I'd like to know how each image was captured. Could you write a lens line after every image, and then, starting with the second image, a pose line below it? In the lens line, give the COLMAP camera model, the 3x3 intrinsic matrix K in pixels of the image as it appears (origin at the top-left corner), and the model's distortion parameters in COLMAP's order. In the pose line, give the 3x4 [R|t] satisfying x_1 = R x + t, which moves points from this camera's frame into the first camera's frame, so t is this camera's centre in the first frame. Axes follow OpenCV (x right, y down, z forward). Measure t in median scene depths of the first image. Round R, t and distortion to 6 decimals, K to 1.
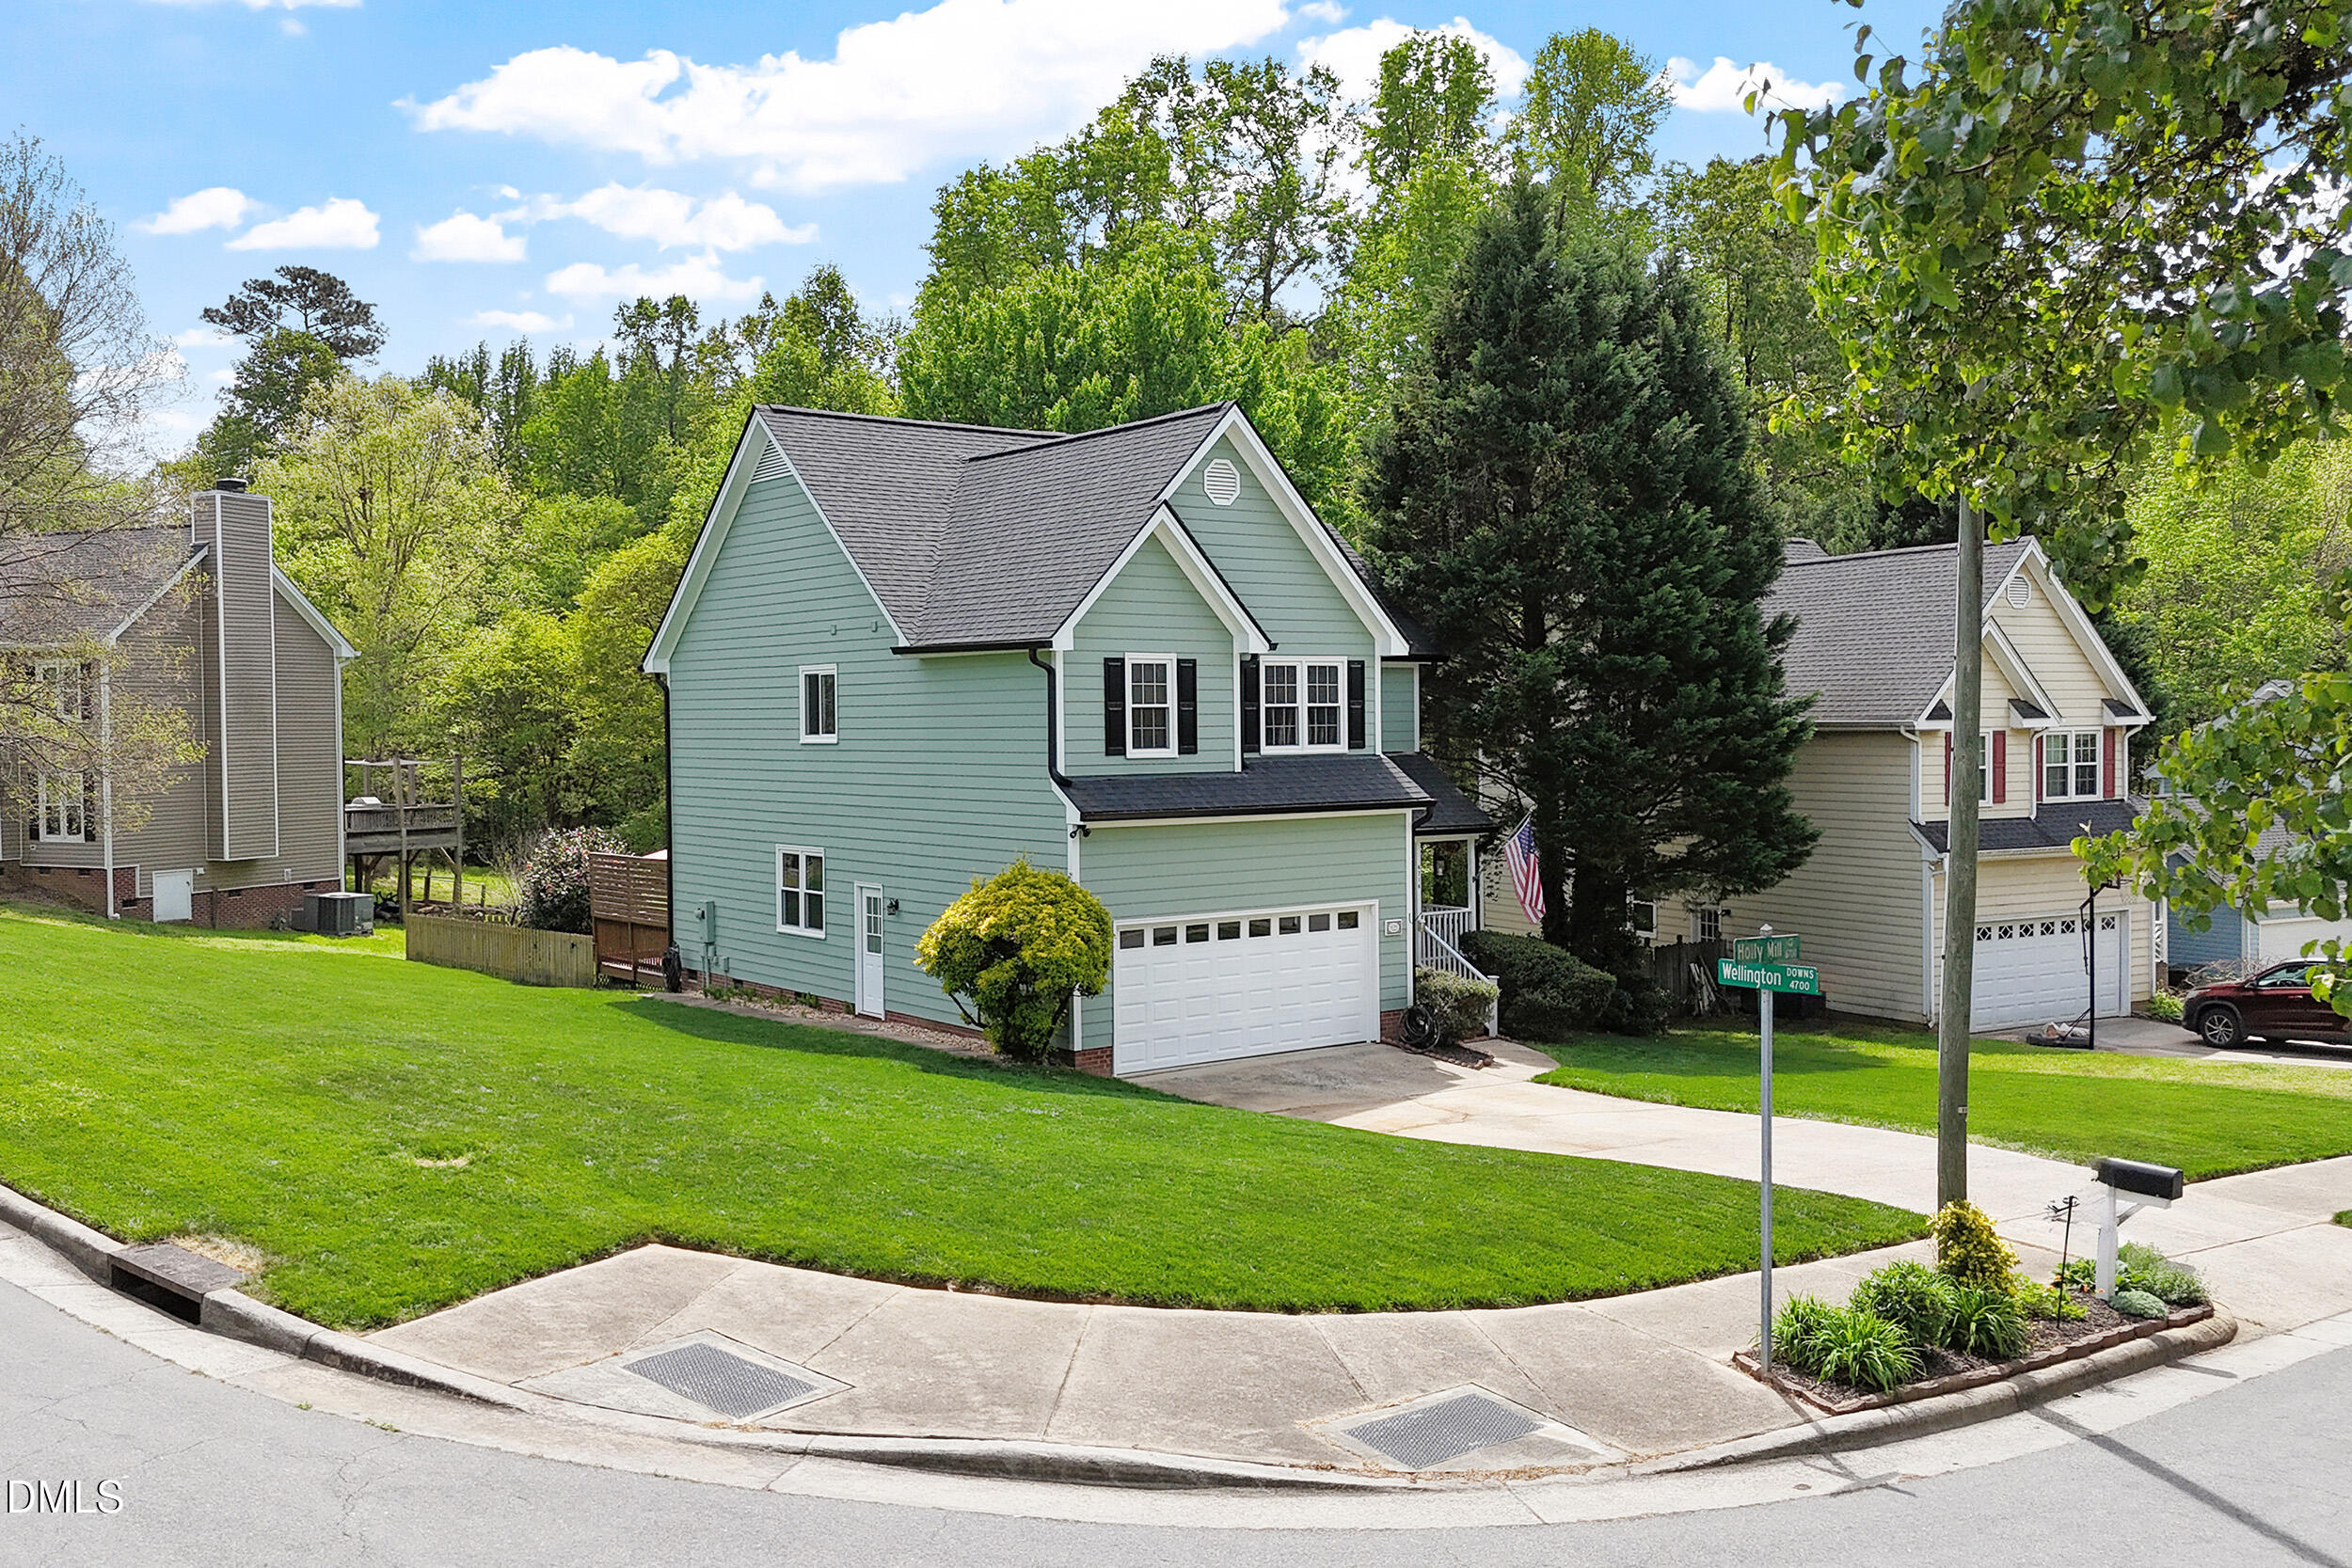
lens RADIAL K [[2088.2, 0, 1176.0], [0, 2088.2, 784.0], [0, 0, 1]] dist [0.004991, 0.002589]
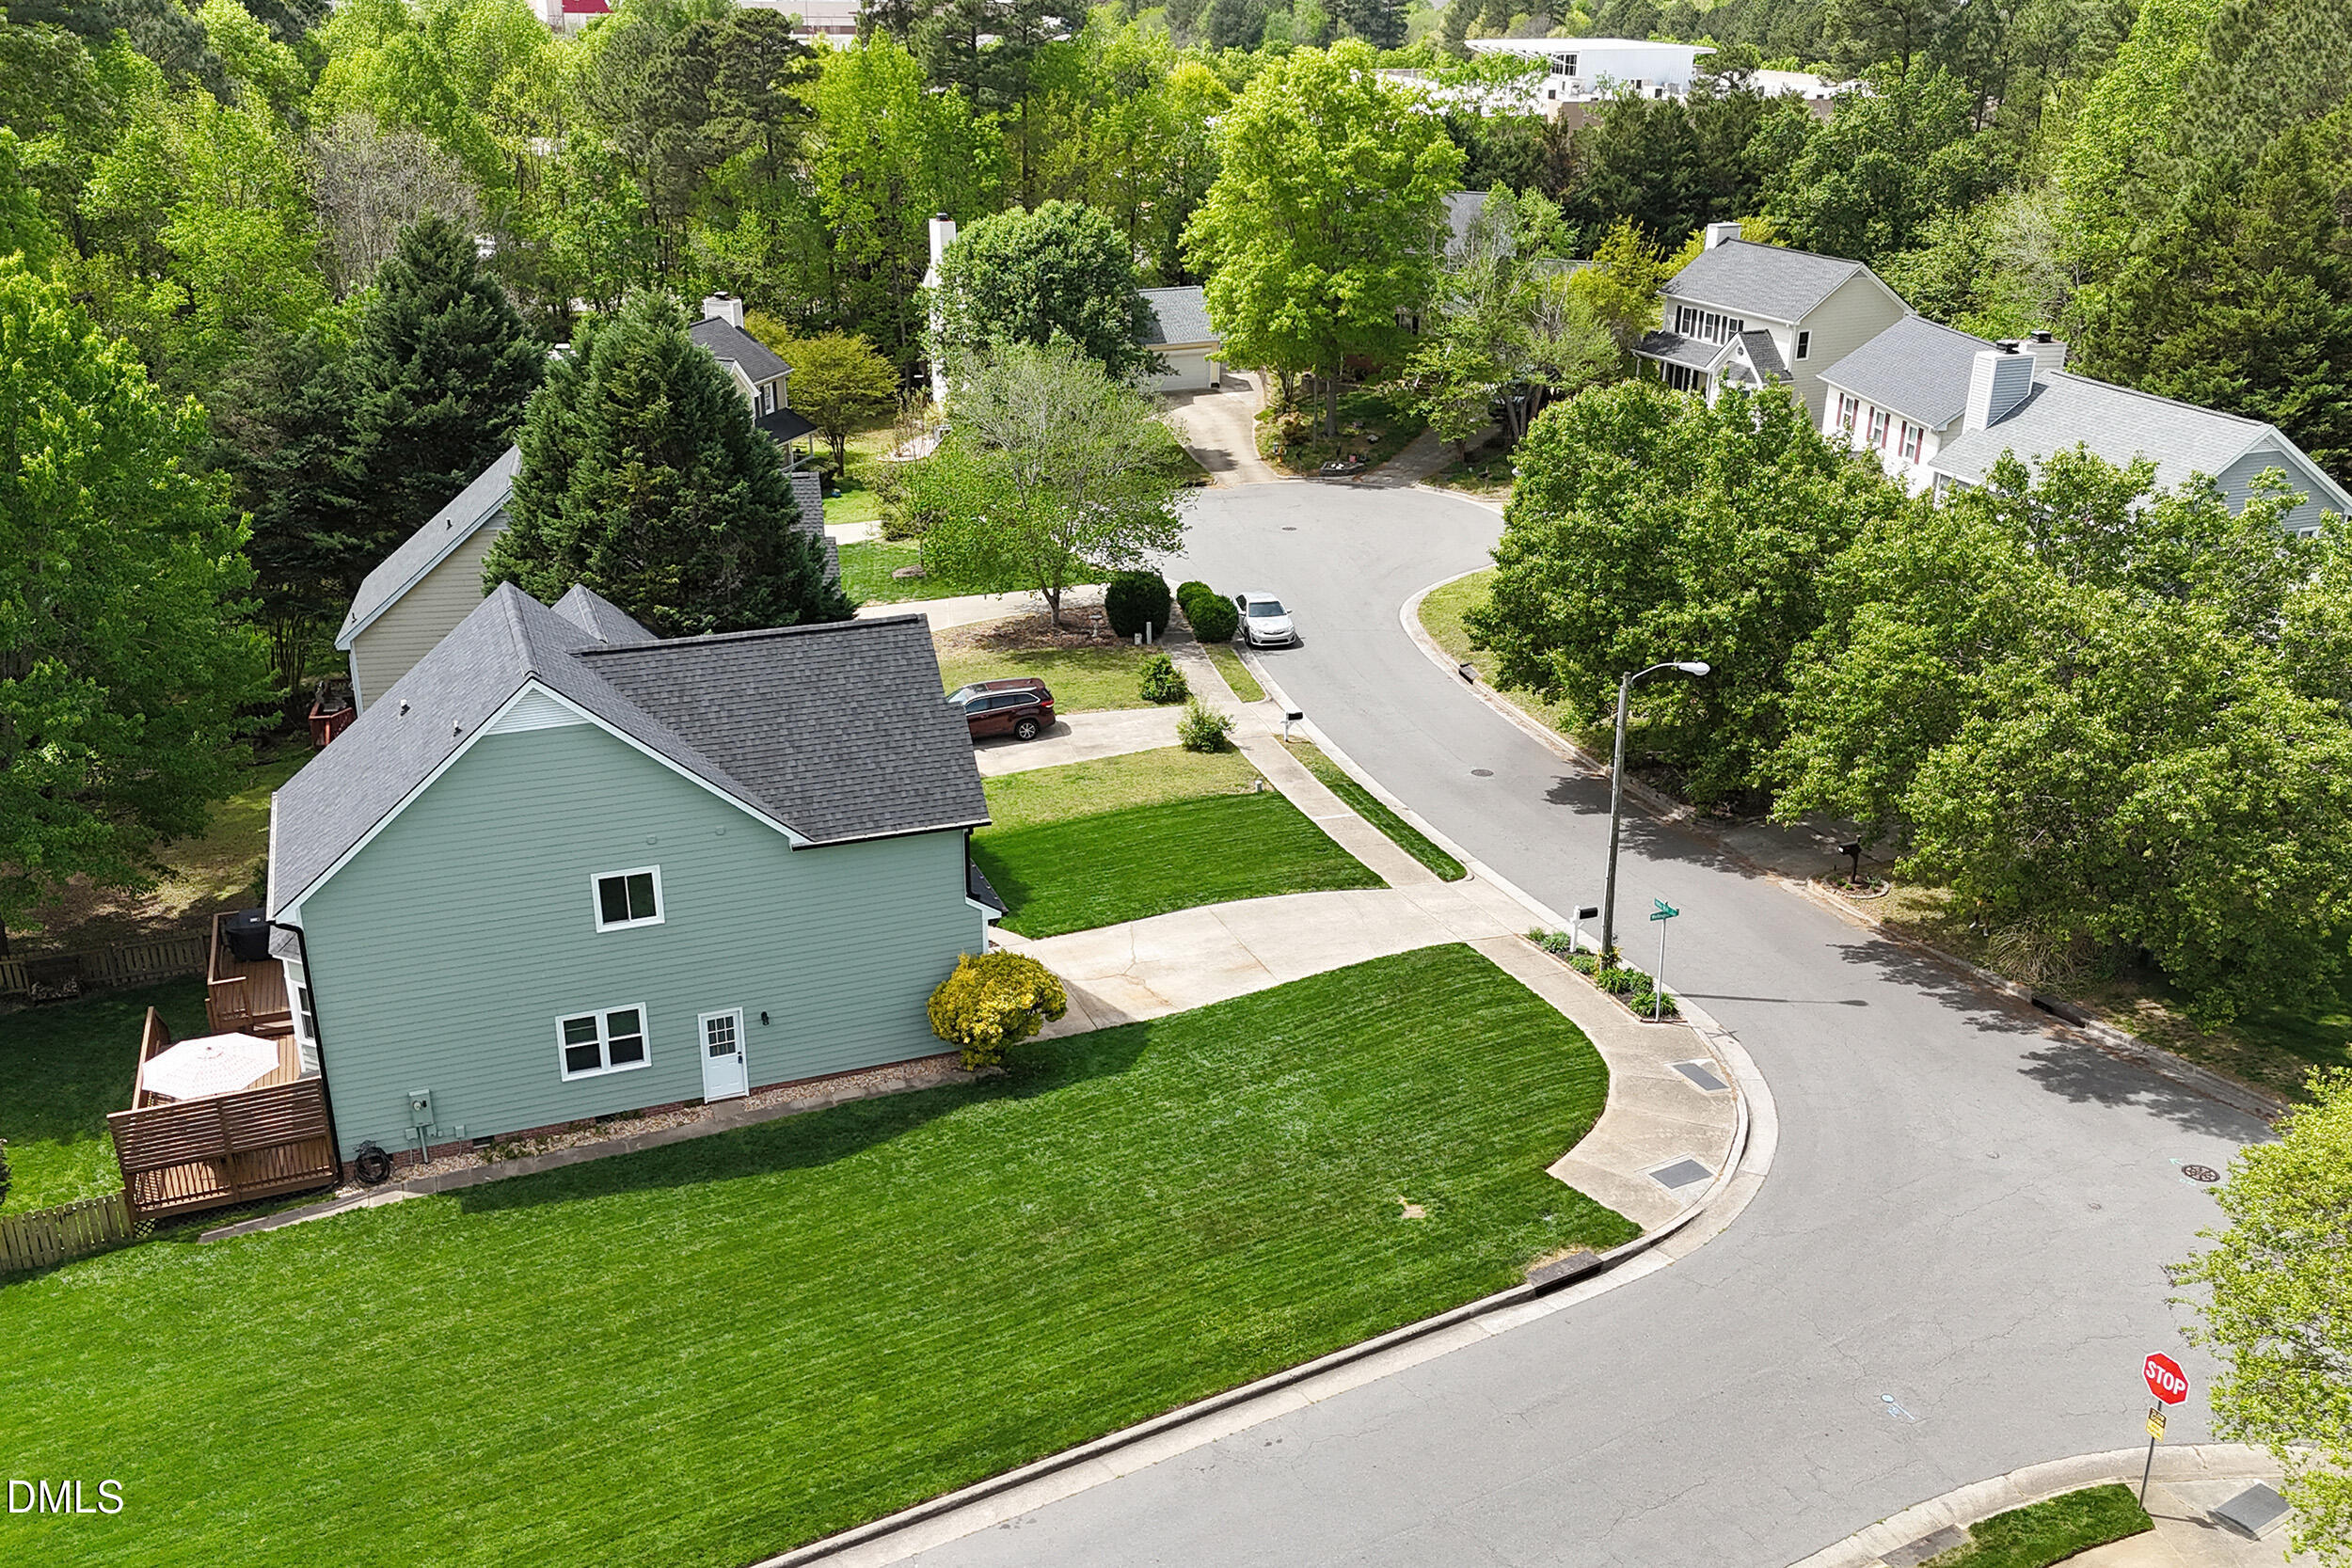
lens RADIAL K [[2088.2, 0, 1176.0], [0, 2088.2, 784.0], [0, 0, 1]] dist [0.004991, 0.002589]
pose [[0.277777, -0.351439, 0.894053, -1.144276], [0.030122, 0.933408, 0.357550, -0.525159], [-0.960173, -0.072388, 0.269865, 0.362147]]
